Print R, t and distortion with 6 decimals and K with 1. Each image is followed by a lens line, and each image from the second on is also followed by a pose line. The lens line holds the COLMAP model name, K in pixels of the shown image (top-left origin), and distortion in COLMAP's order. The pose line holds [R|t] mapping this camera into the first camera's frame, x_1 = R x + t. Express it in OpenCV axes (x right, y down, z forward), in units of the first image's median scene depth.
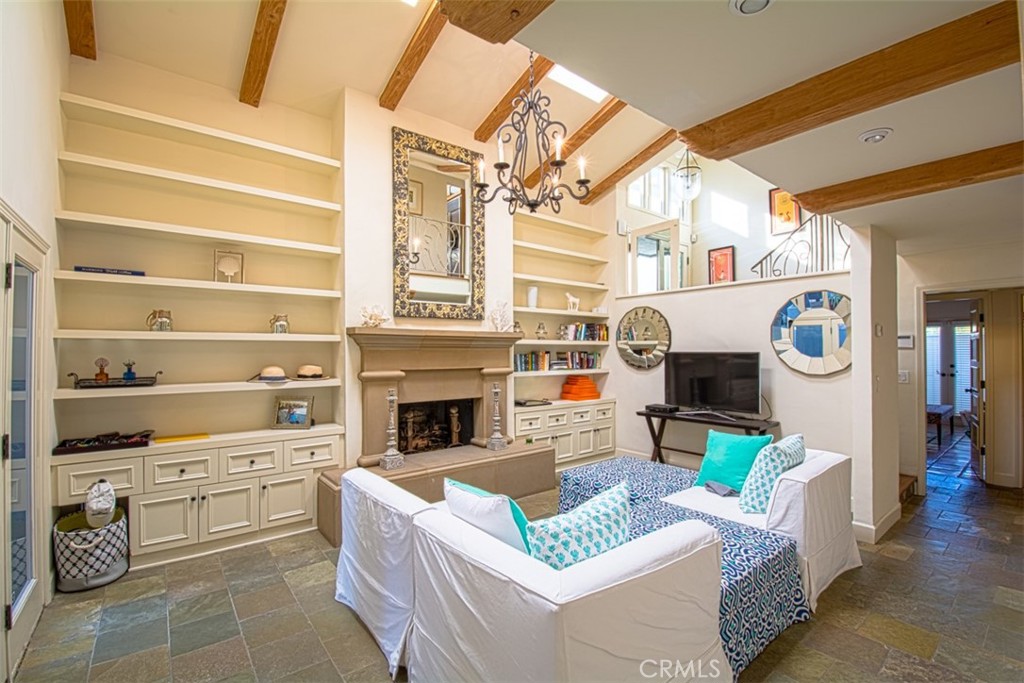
lens RADIAL K [[451.8, 0, 511.5], [0, 451.8, 348.1], [0, 0, 1]] dist [0.012400, -0.019713]
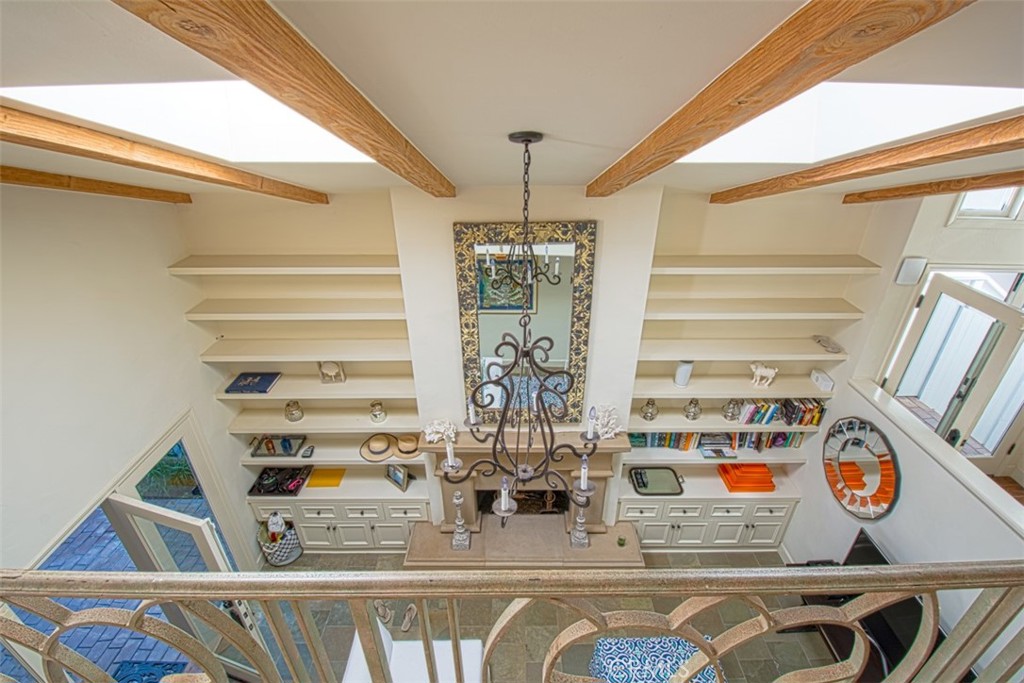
lens RADIAL K [[451.8, 0, 511.5], [0, 451.8, 348.1], [0, 0, 1]] dist [0.012400, -0.019713]
pose [[0.780715, 0.294258, -0.551268, 0.261647], [0.007060, 0.877978, 0.478648, -0.591449], [0.624848, -0.377580, 0.683373, 0.409608]]
